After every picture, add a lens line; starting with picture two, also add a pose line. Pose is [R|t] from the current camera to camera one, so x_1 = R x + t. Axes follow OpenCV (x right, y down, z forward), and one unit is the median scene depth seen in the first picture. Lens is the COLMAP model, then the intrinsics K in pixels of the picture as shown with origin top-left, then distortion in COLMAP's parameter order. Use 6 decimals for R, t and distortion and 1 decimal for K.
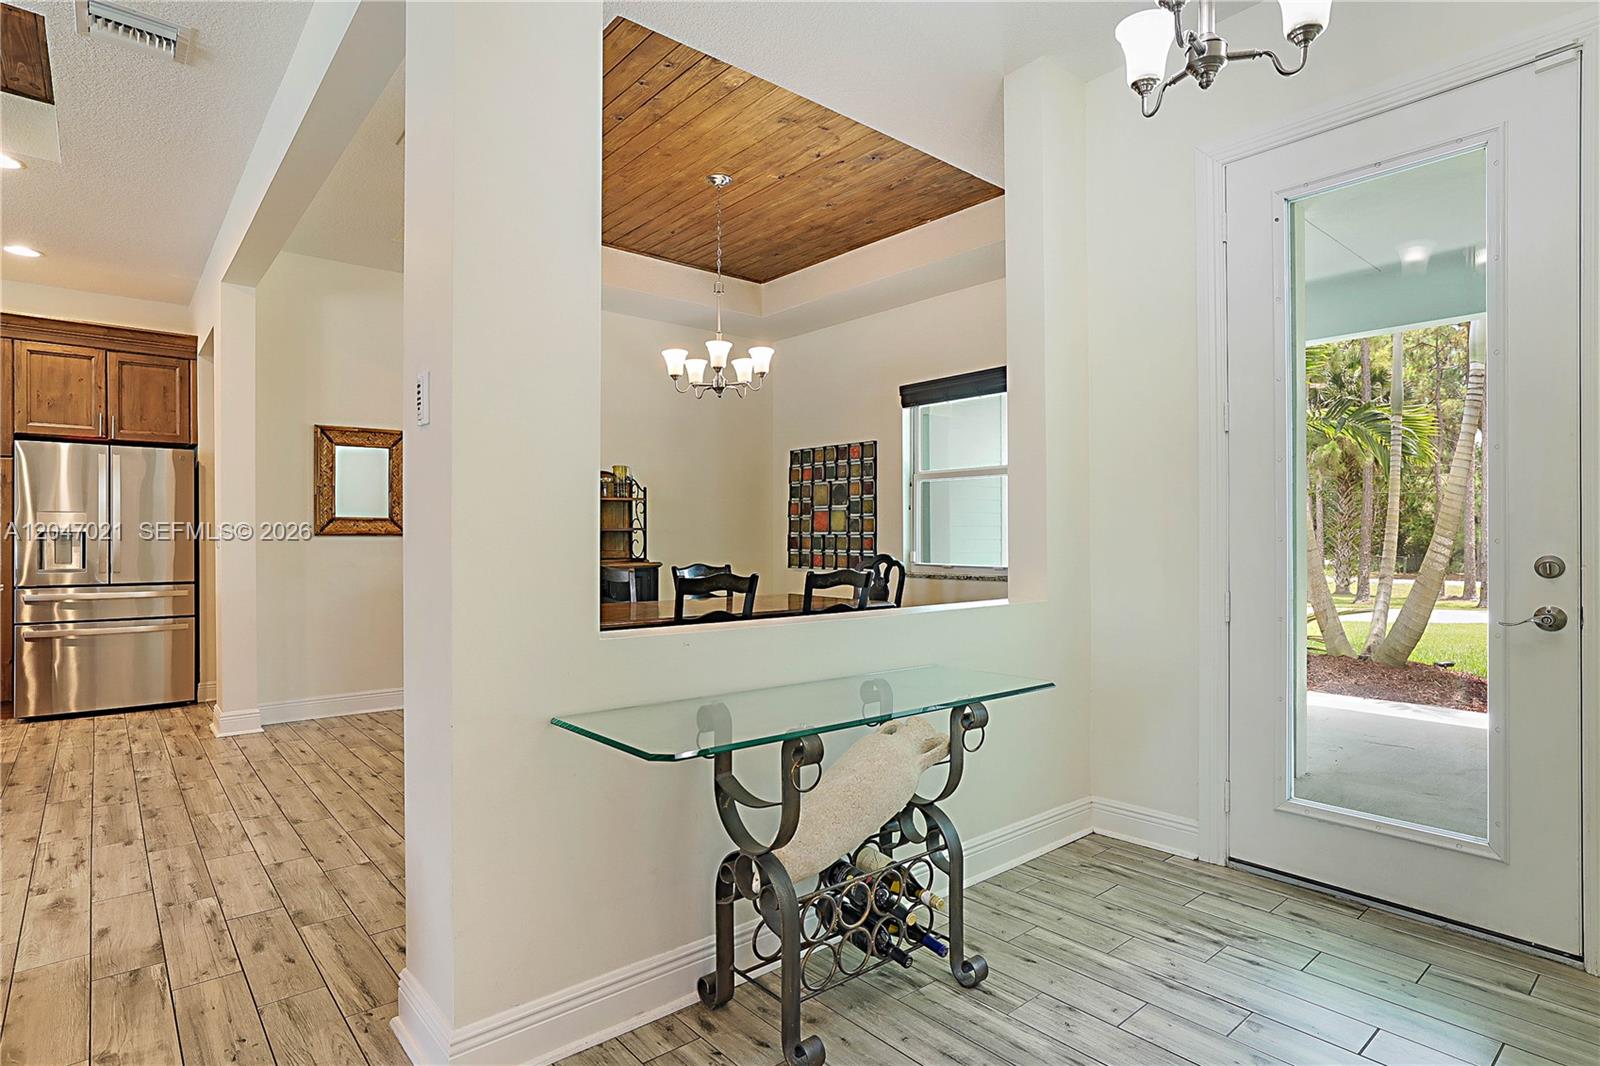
lens RADIAL K [[842.1, 0, 786.8], [0, 842.1, 536.2], [0, 0, 1]] dist [-0.019275, 0.004008]
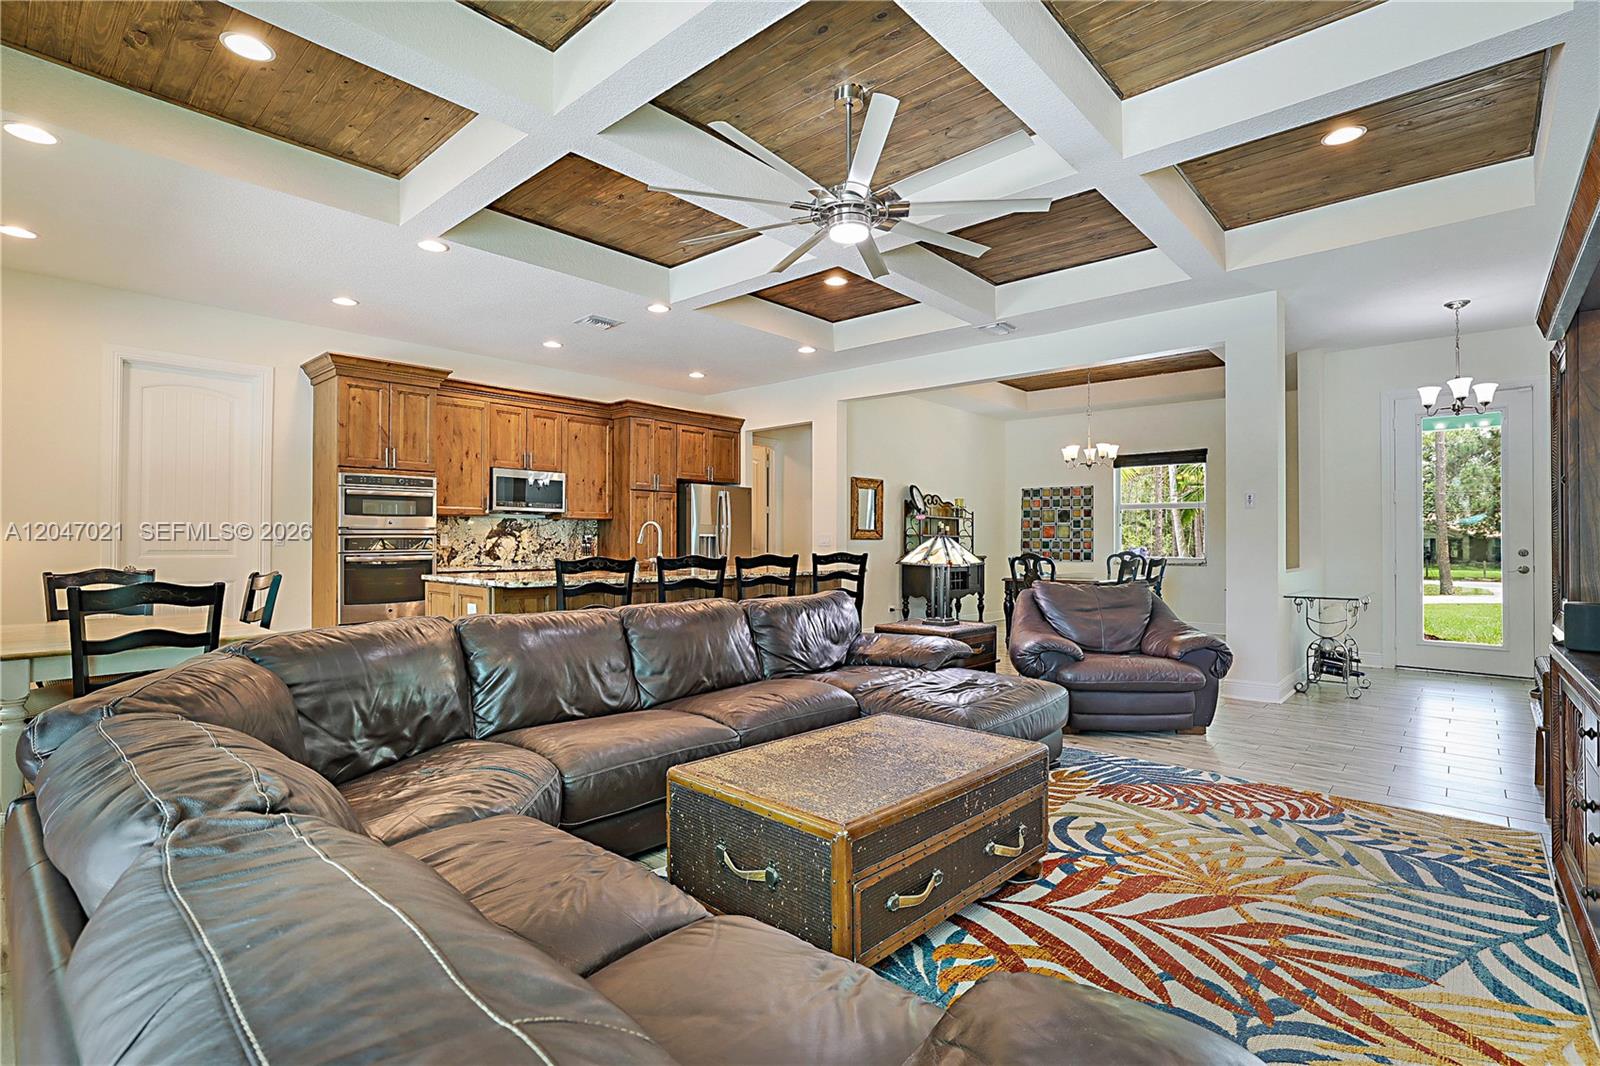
lens RADIAL K [[765.0, 0, 799.4], [0, 765.0, 533.2], [0, 0, 1]] dist [-0.030408, 0.011487]
pose [[0.989430, 0.006725, 0.144856, -0.807672], [-0.005395, 0.999940, -0.009573, 0.002373], [-0.144911, 0.008690, 0.989406, -0.516069]]
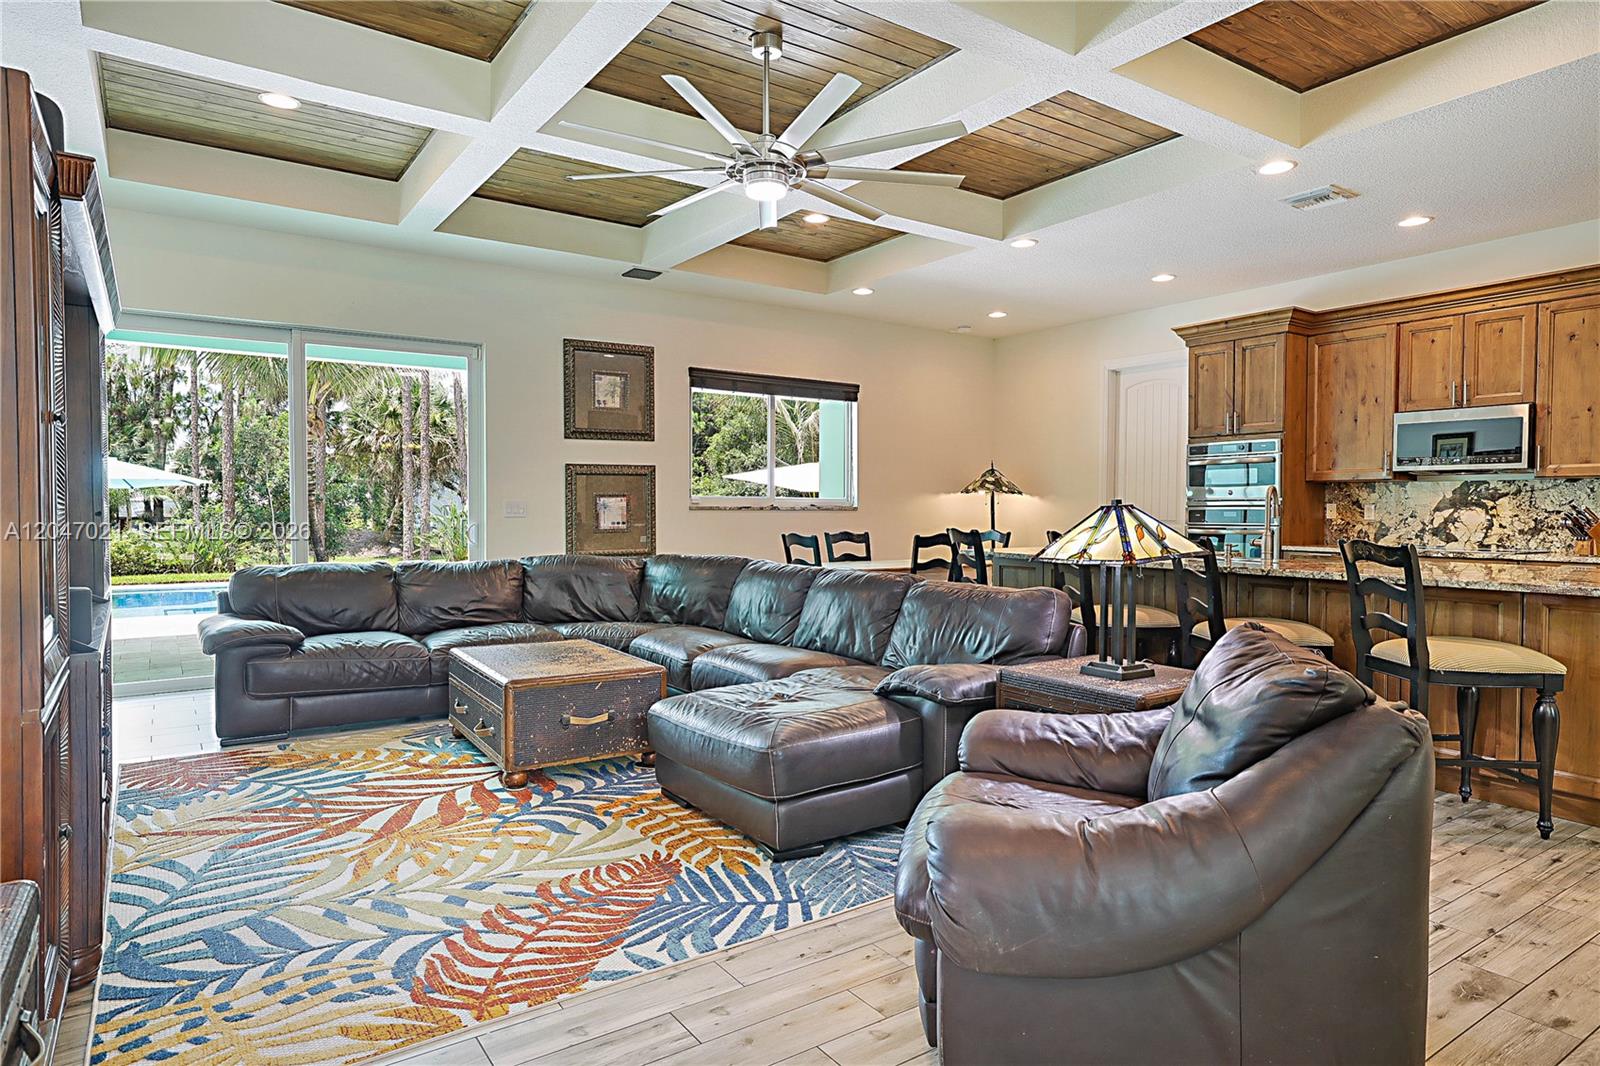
lens RADIAL K [[933.7, 0, 787.8], [0, 933.7, 529.9], [0, 0, 1]] dist [-0.017795, 0.018416]
pose [[-0.100256, 0.027747, -0.994575, 0.002324], [-0.002494, 0.999601, 0.028139, -0.004402], [0.994959, 0.005302, -0.100147, 0.144849]]
